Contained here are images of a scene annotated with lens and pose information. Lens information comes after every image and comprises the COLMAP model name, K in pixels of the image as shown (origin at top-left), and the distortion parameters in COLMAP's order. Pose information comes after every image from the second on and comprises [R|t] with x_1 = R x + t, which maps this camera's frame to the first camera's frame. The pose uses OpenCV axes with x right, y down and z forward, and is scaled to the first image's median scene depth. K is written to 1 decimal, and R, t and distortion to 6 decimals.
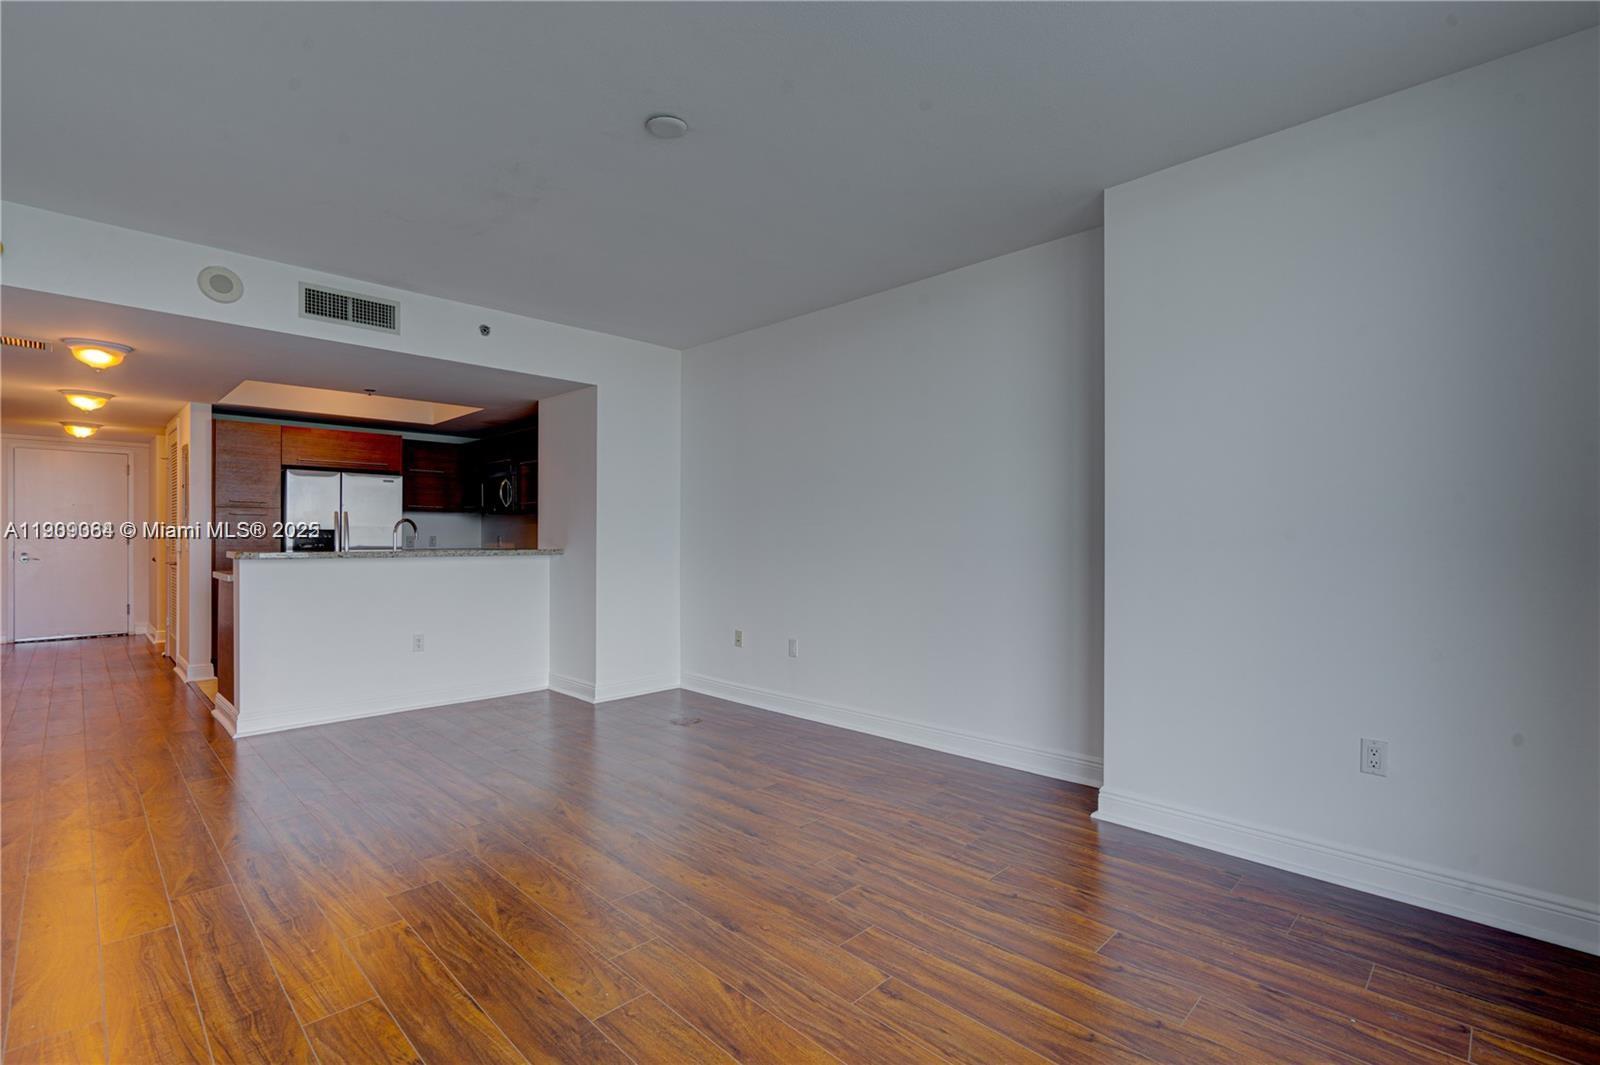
lens RADIAL K [[734.5, 0, 804.0], [0, 734.5, 537.5], [0, 0, 1]] dist [-0.000287, -0.000182]
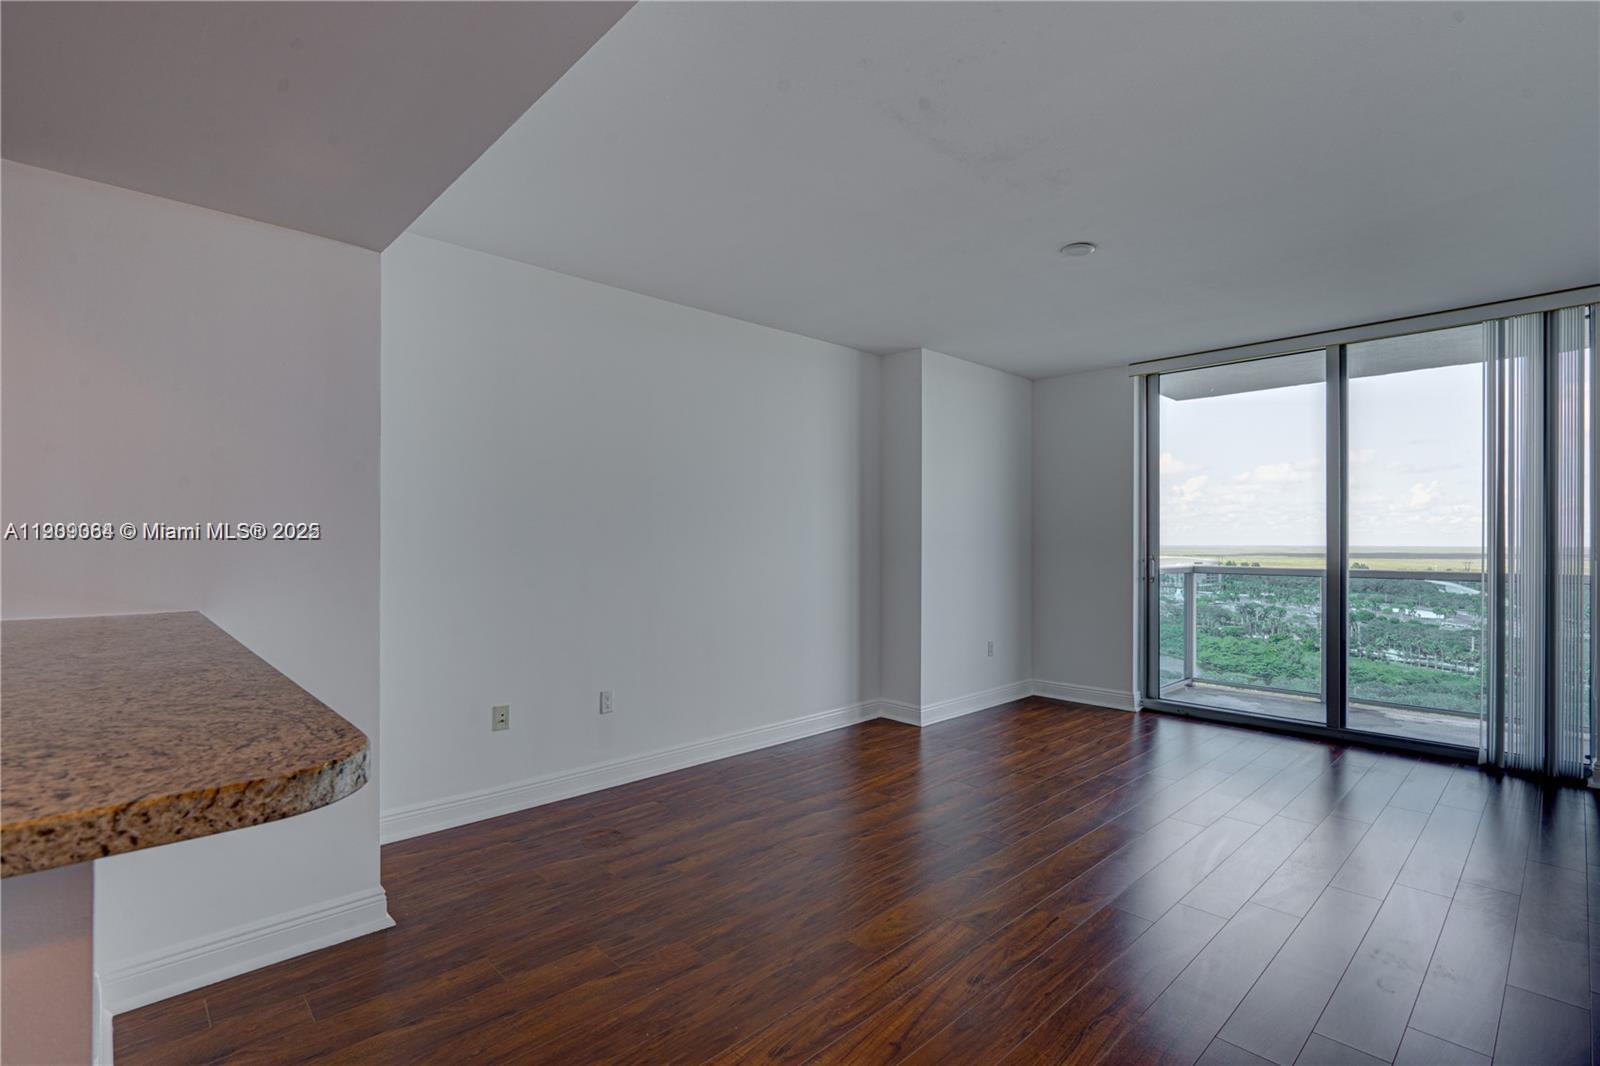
lens RADIAL K [[734.5, 0, 804.0], [0, 734.5, 538.0], [0, 0, 1]] dist [-0.000287, -0.000182]
pose [[0.027573, -0.002109, 0.999618, -0.602402], [-0.007453, 0.999970, 0.002315, -0.022012], [-0.999592, -0.007514, 0.027557, 0.578801]]
